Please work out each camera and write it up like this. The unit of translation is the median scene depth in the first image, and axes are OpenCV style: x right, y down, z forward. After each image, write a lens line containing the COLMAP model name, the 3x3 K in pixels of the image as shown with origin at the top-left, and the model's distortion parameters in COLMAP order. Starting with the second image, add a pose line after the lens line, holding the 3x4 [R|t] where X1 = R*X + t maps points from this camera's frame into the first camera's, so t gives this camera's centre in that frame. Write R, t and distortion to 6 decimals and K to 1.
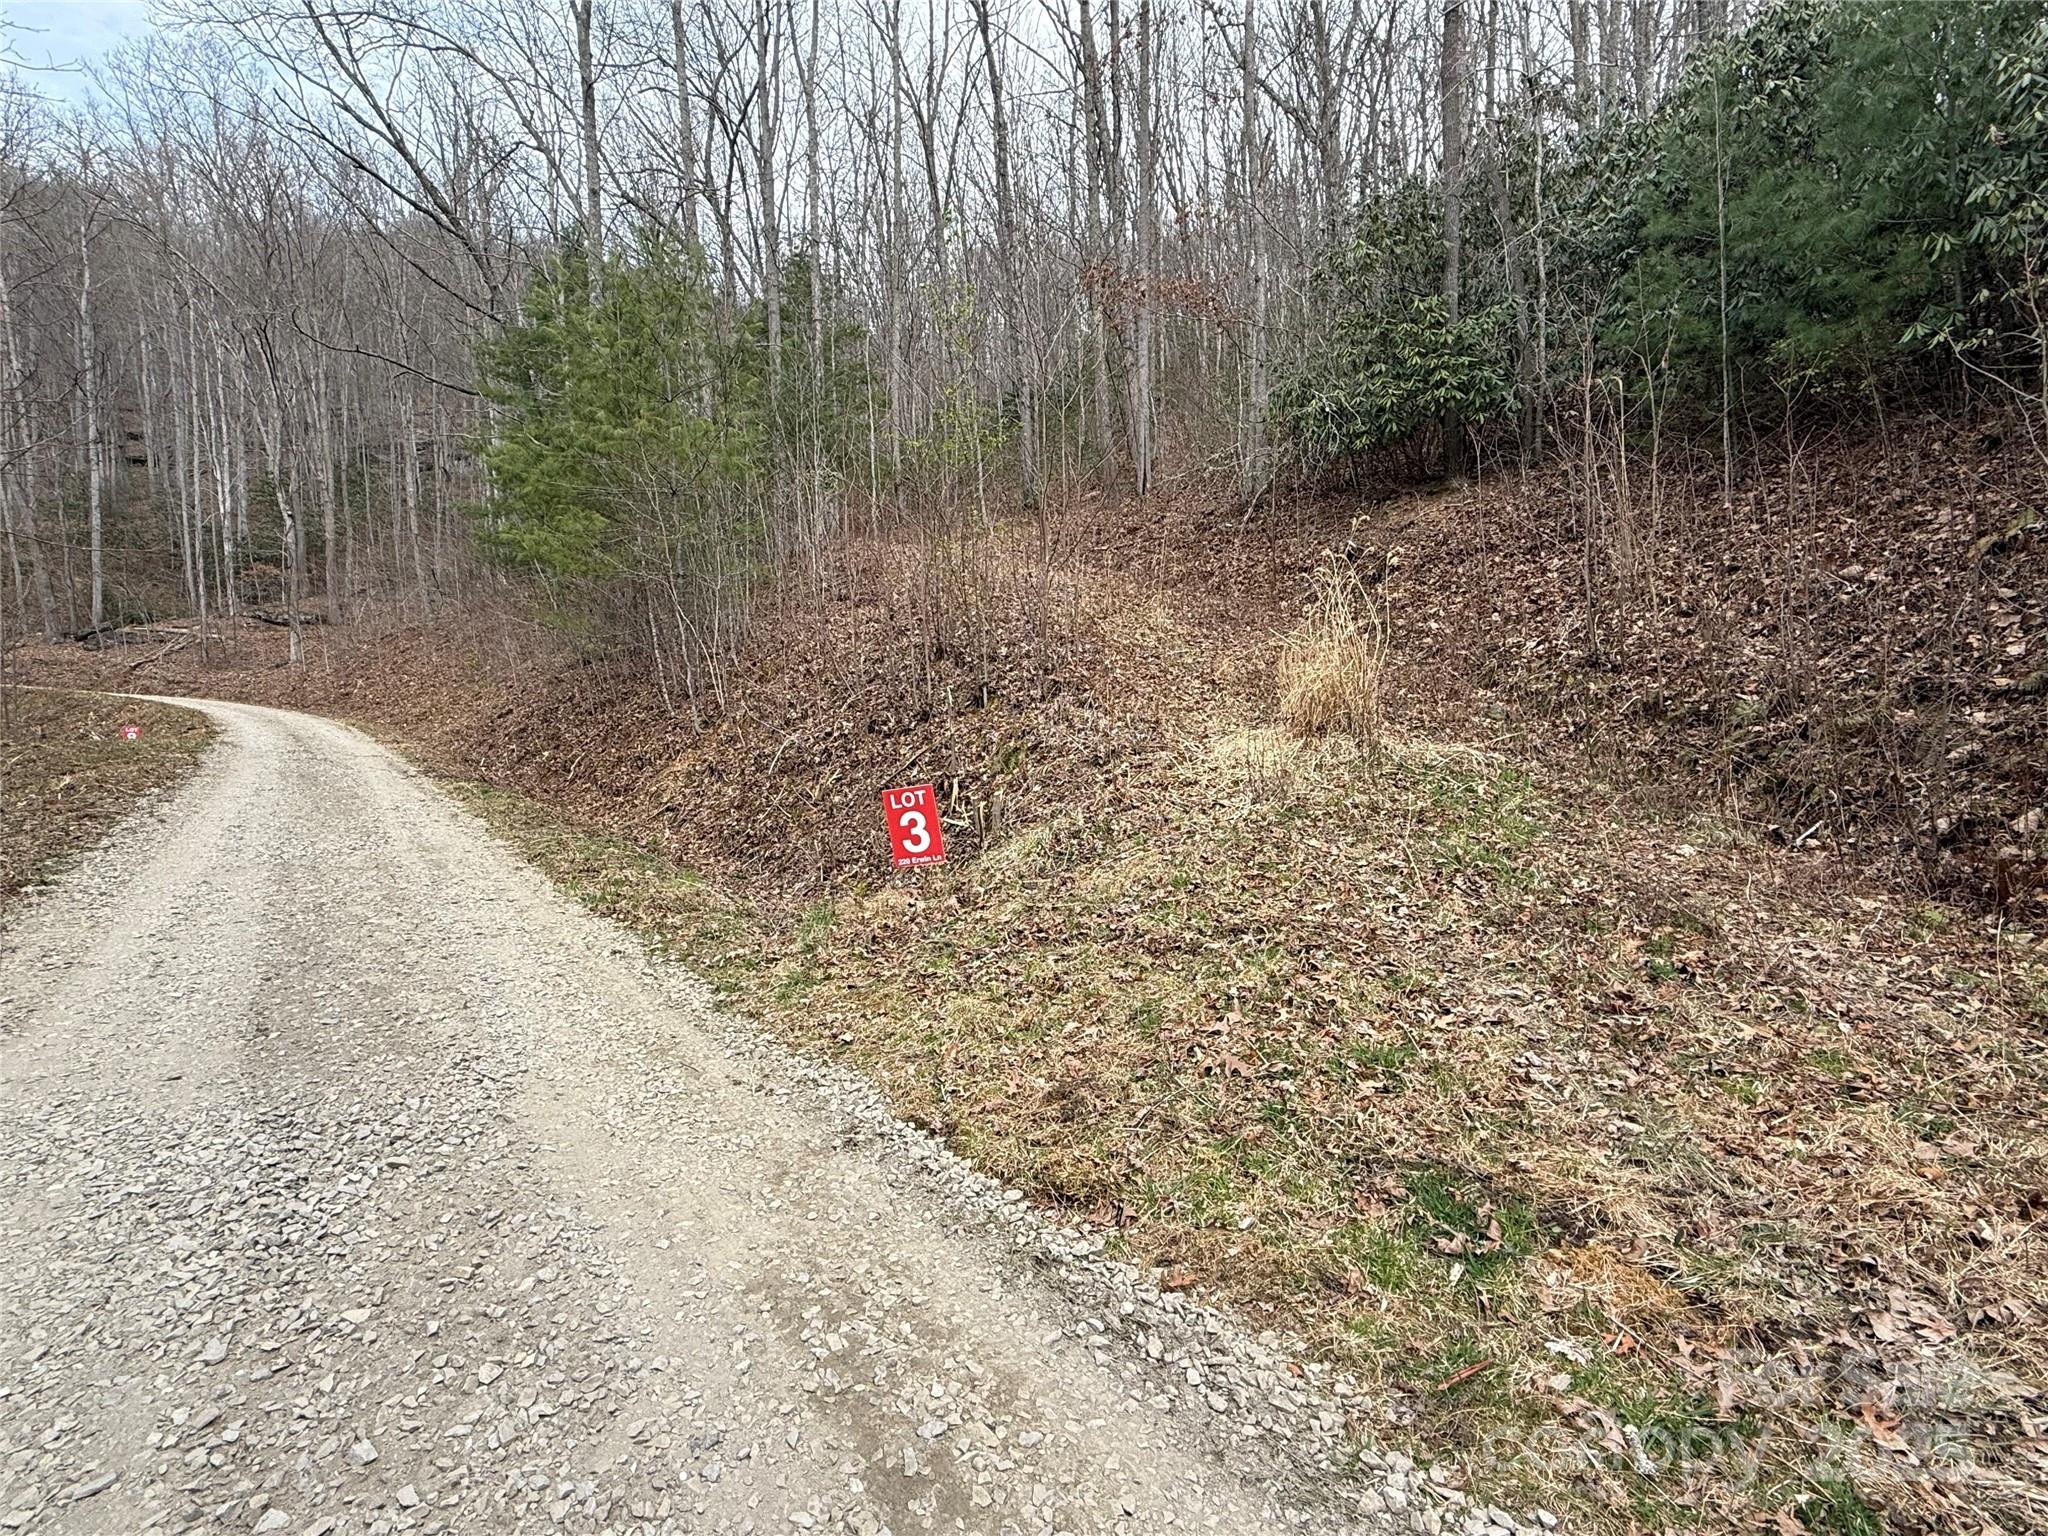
lens RADIAL K [[963.9, 0, 1024.3], [0, 963.9, 766.2], [0, 0, 1]] dist [-0.002894, -0.000586]
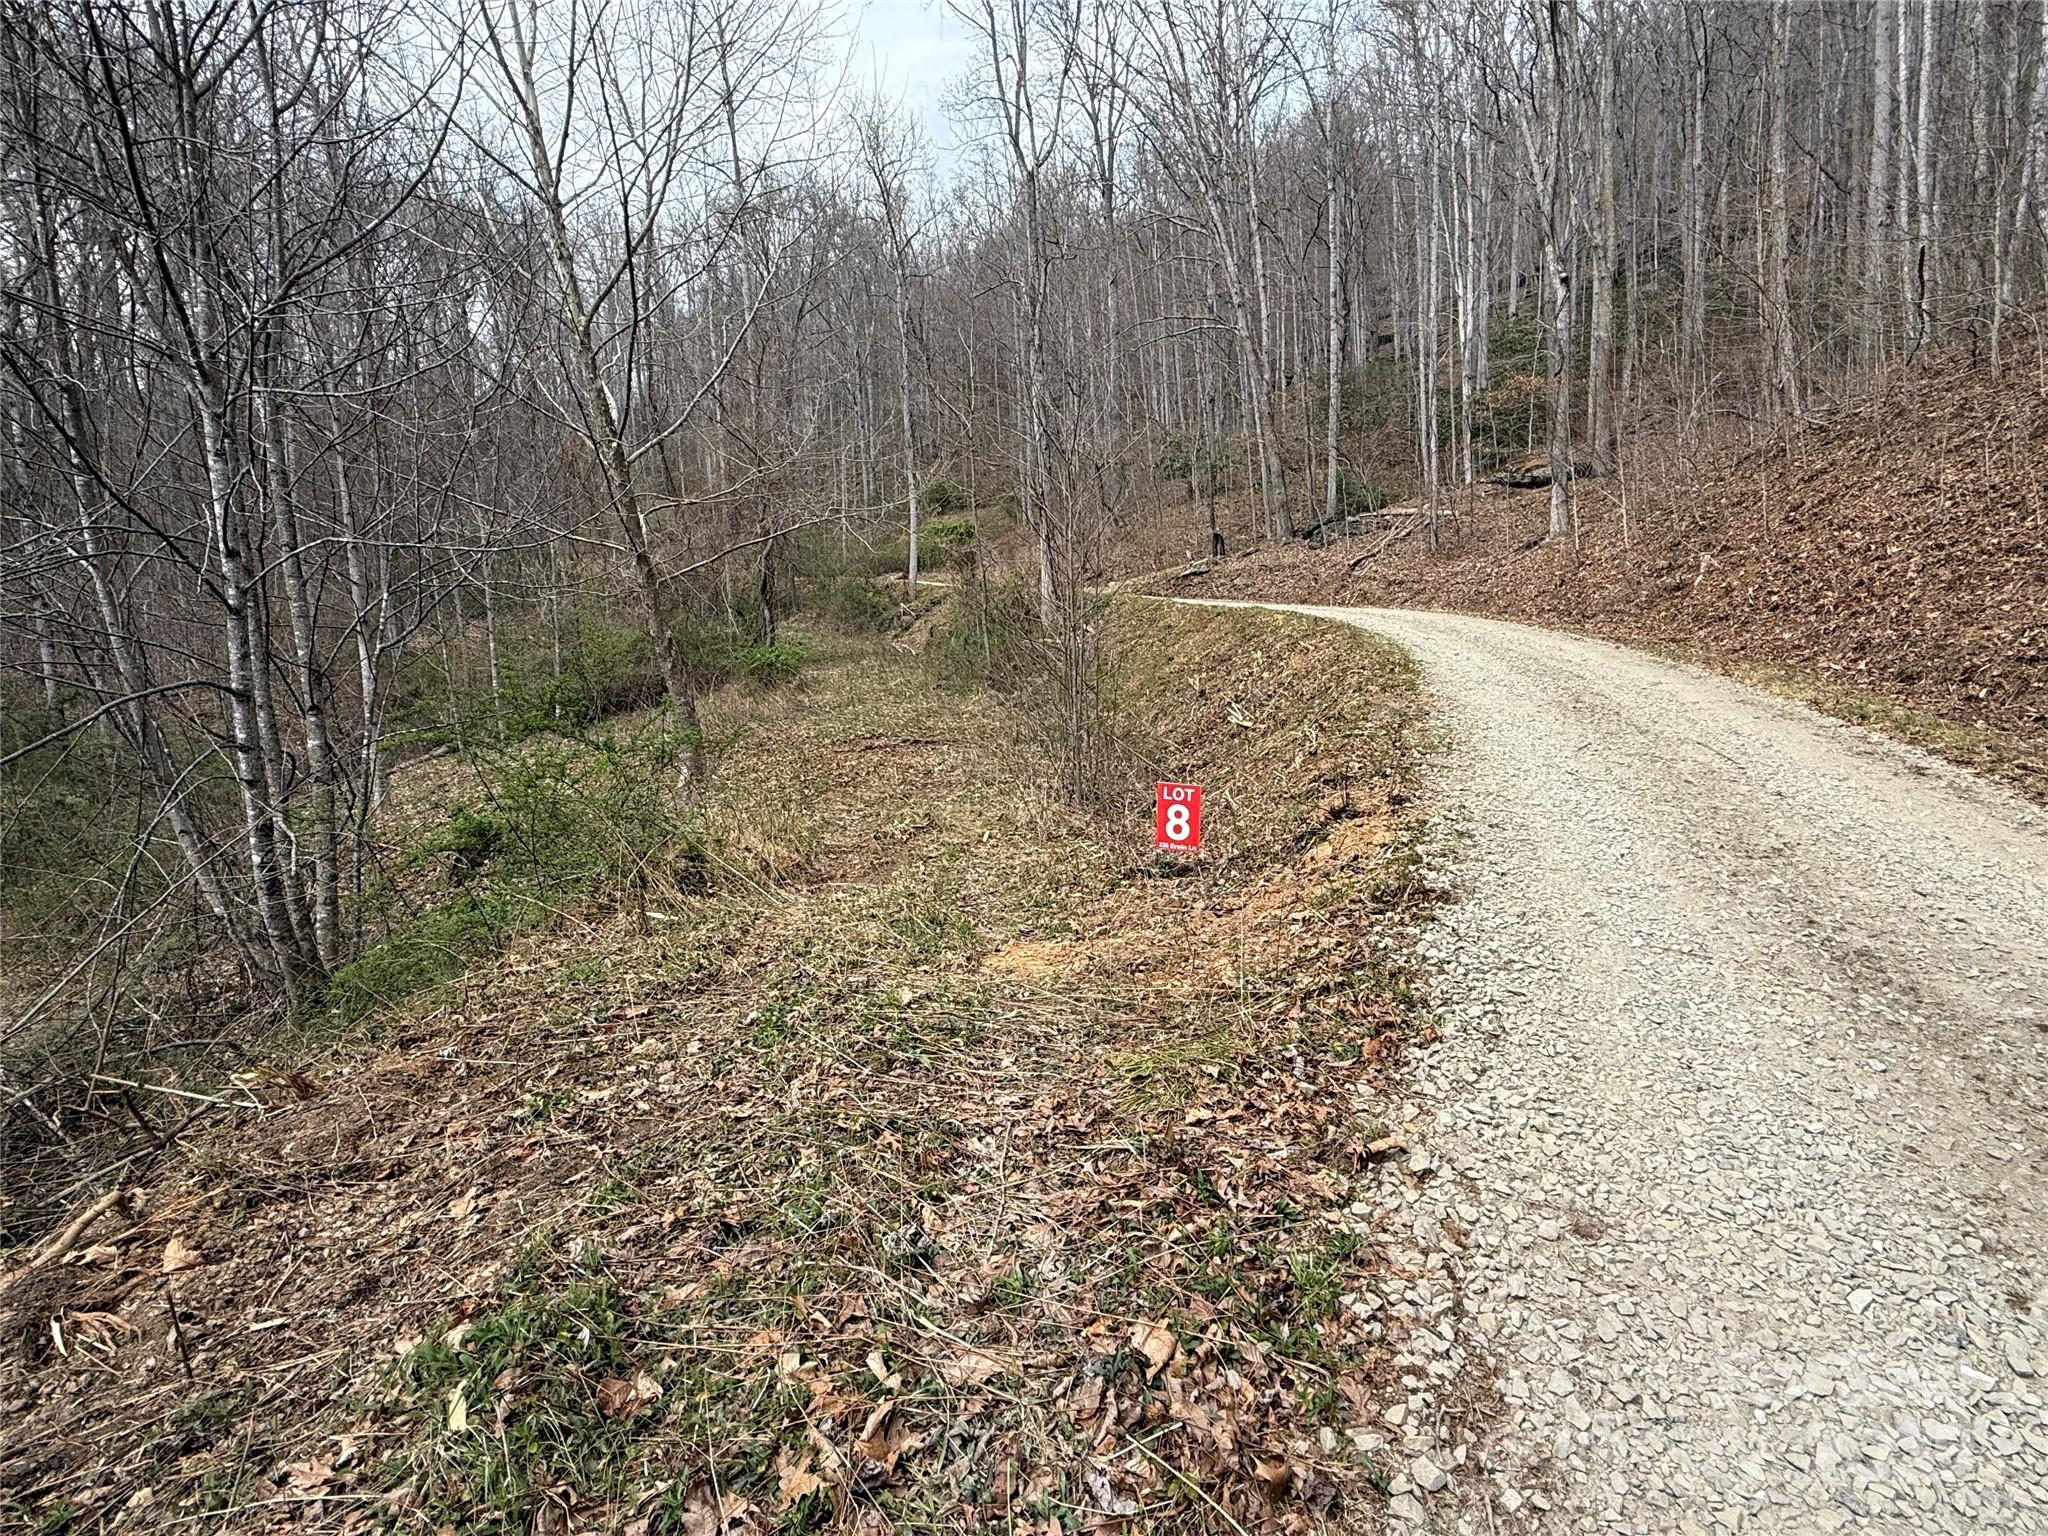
lens RADIAL K [[963.9, 0, 1024.7], [0, 963.9, 766.3], [0, 0, 1]] dist [-0.002894, -0.000586]
pose [[0.448047, 0.107034, -0.887580, -0.341934], [-0.002630, 0.992961, 0.118414, -0.034621], [0.894006, -0.050720, 0.445174, 0.411685]]
